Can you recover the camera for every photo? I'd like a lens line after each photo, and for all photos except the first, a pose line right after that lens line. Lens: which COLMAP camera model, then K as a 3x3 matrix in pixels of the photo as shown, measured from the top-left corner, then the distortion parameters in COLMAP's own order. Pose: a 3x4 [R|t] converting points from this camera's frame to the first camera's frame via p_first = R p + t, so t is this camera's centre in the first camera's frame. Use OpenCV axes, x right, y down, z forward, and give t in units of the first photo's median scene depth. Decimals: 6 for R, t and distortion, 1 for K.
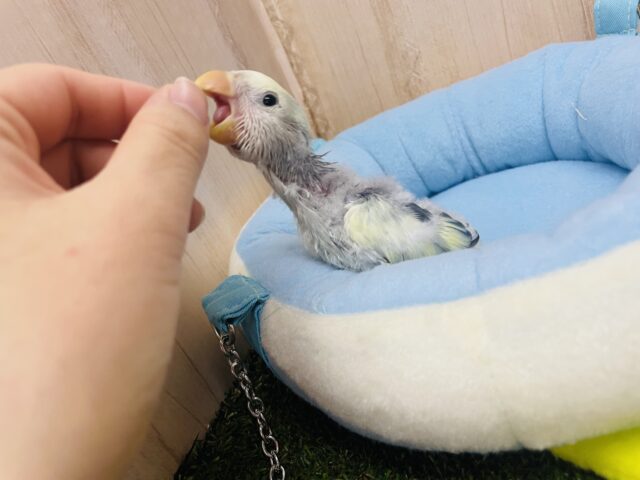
lens RADIAL K [[504.8, 0, 315.5], [0, 504.8, 244.5], [0, 0, 1]] dist [0.049807, -0.104946]
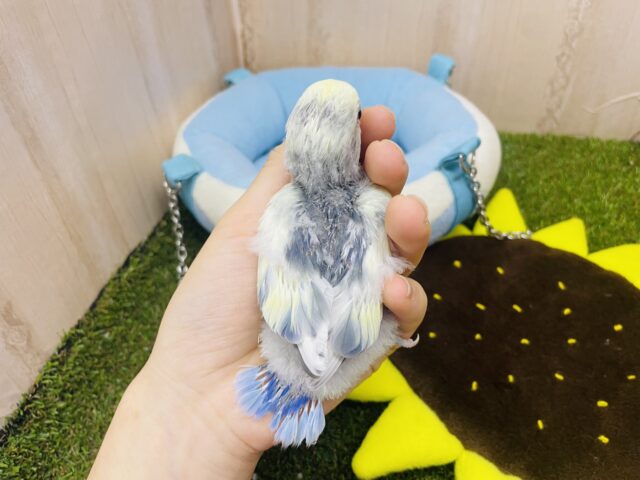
lens RADIAL K [[504.8, 0, 324.0], [0, 504.8, 241.7], [0, 0, 1]] dist [0.049807, -0.104946]
pose [[0.931648, 0.227601, 0.283248, -0.093418], [-0.276817, 0.949534, 0.147505, -0.029562], [-0.235381, -0.215831, 0.947635, -0.540425]]
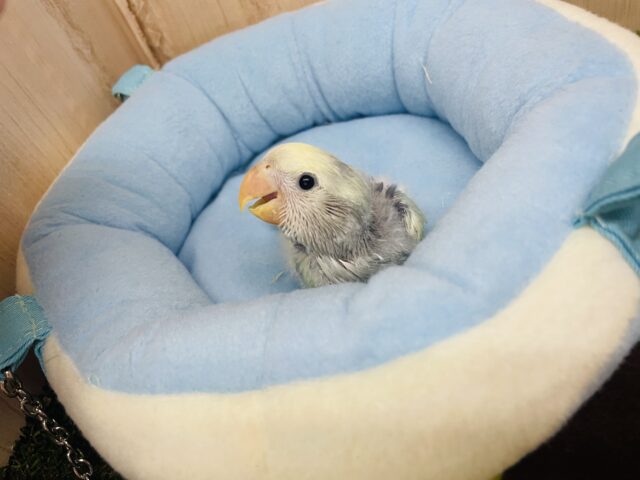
lens RADIAL K [[504.8, 0, 325.1], [0, 504.8, 235.4], [0, 0, 1]] dist [0.049807, -0.104946]
pose [[0.975553, -0.050306, 0.213928, 0.114048], [-0.005228, 0.967859, 0.251438, -0.168720], [-0.219701, -0.246410, 0.943935, 0.098576]]
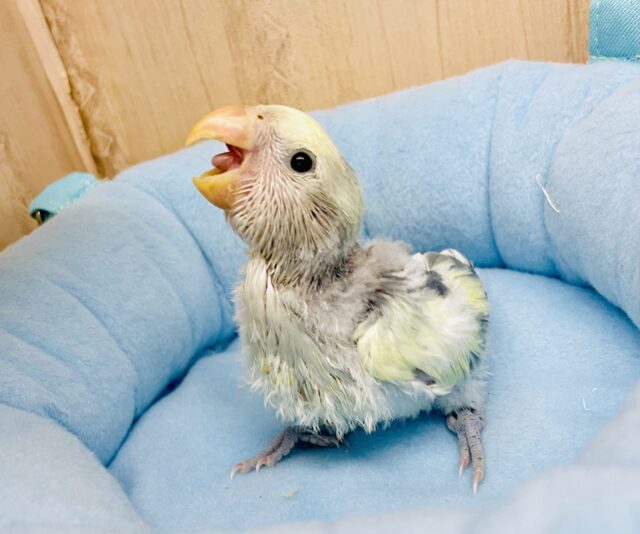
lens RADIAL K [[792.2, 0, 306.6], [0, 792.2, 318.7], [0, 0, 1]] dist [0.012163, 0.000000]
pose [[0.975906, 0.068470, 0.207170, 0.077380], [-0.072489, 0.997299, 0.011861, -0.097051], [-0.205799, -0.026593, 0.978233, 0.169226]]
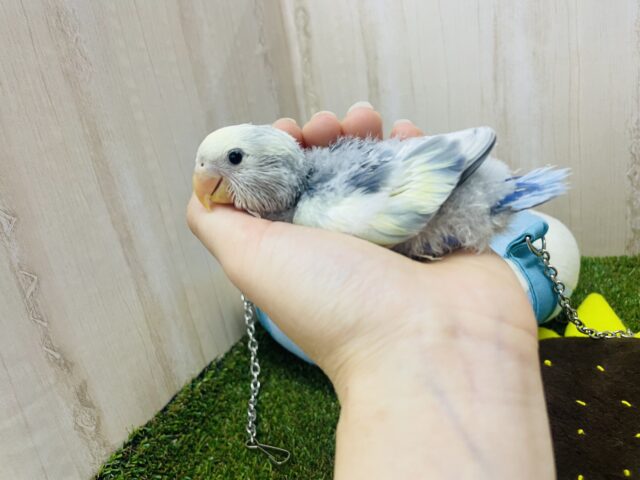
lens RADIAL K [[504.8, 0, 317.0], [0, 504.8, 245.6], [0, 0, 1]] dist [0.049807, -0.104946]
pose [[0.969774, 0.244002, -0.001422, 0.011042], [-0.240772, 0.955959, -0.167840, 0.153025], [-0.039594, 0.163109, 0.985813, -0.565064]]
